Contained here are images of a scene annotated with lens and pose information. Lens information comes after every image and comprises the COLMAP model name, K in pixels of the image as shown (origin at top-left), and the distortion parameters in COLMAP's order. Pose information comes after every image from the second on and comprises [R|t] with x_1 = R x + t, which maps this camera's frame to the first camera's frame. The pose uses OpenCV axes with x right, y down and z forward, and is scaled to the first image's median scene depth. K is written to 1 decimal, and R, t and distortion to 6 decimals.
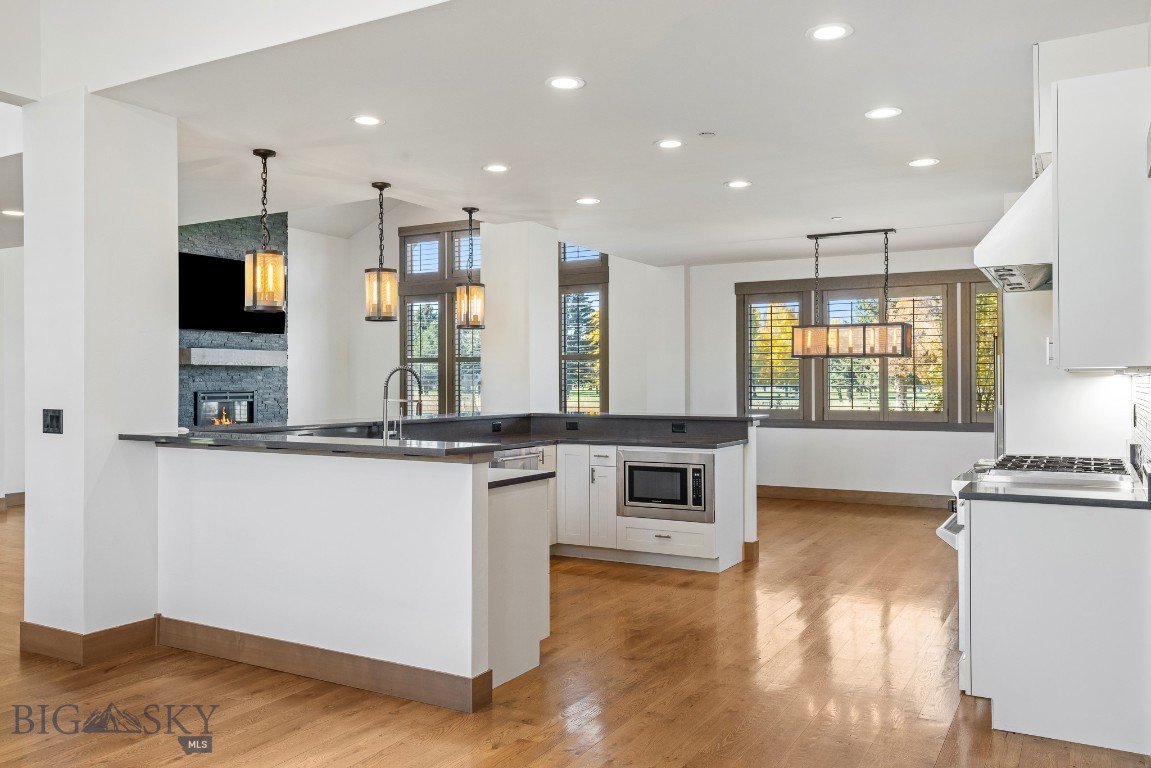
lens RADIAL K [[918.5, 0, 575.5], [0, 918.5, 380.7], [0, 0, 1]] dist [0.005004, -0.000708]
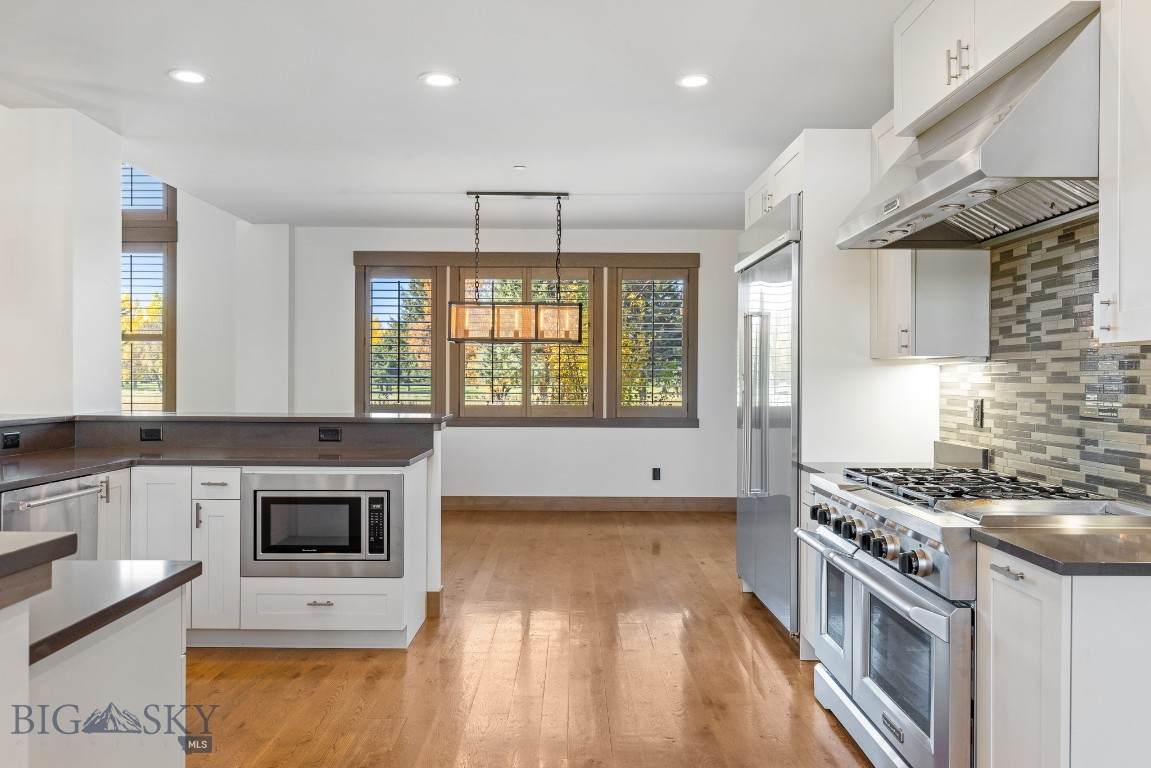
lens RADIAL K [[848.1, 0, 577.1], [0, 848.1, 376.0], [0, 0, 1]] dist [-0.001181, -0.001739]
pose [[0.867945, 0.007456, 0.496605, -0.039382], [-0.007603, 0.999970, -0.001726, 0.006689], [-0.496603, -0.002278, 0.867975, 0.330678]]
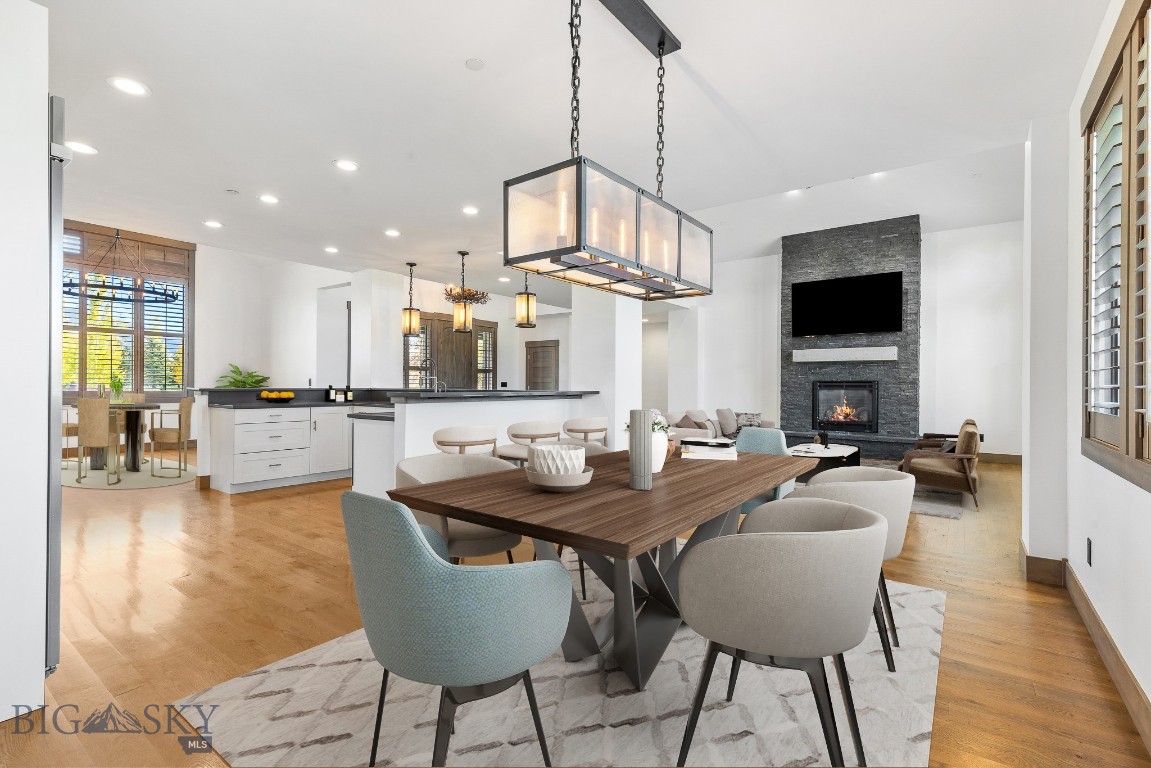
lens RADIAL K [[539.7, 0, 575.9], [0, 539.7, 381.9], [0, 0, 1]] dist [0.013307, -0.000052]
pose [[-0.132981, -0.005276, -0.991105, 0.644265], [-0.005240, 0.999976, -0.004620, 0.026849], [0.991105, 0.004579, -0.133006, 1.132967]]
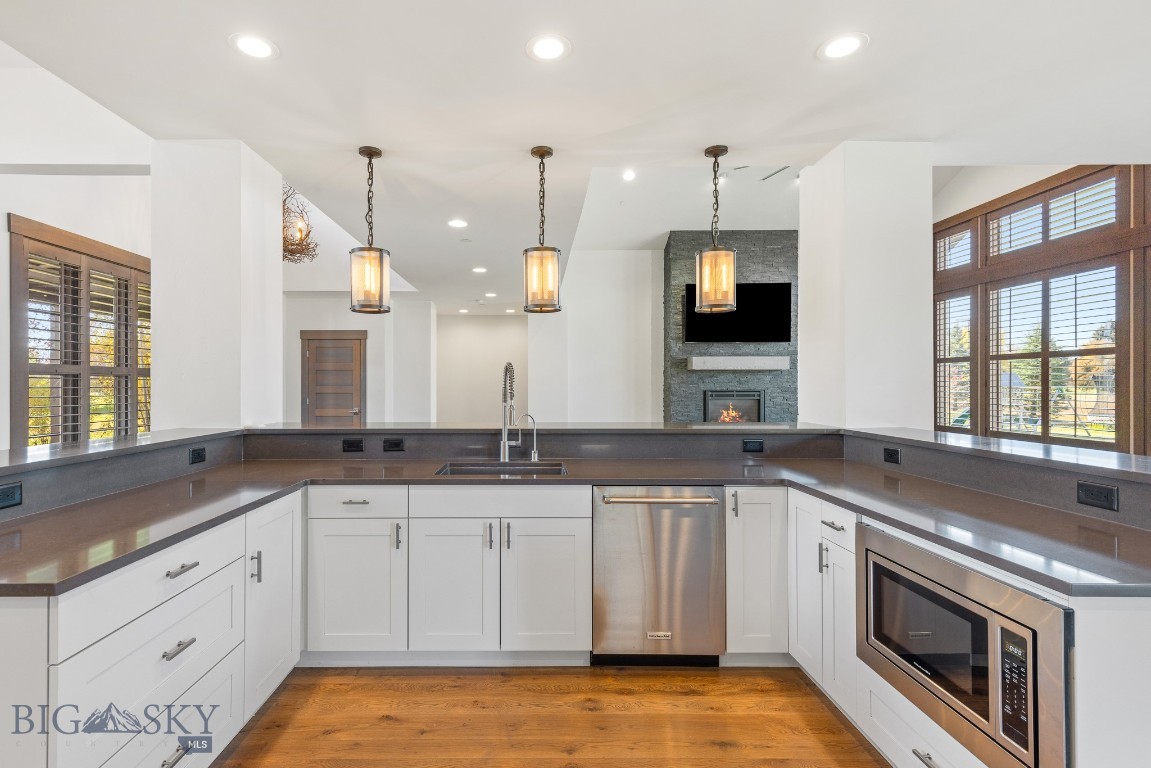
lens RADIAL K [[539.7, 0, 529.9], [0, 539.7, 384.4], [0, 0, 1]] dist [0.013307, -0.000052]
pose [[0.495701, 0.001717, -0.868492, 0.183858], [0.000931, 0.999996, 0.002508, 0.001615], [0.868493, -0.002052, 0.495697, 0.618660]]
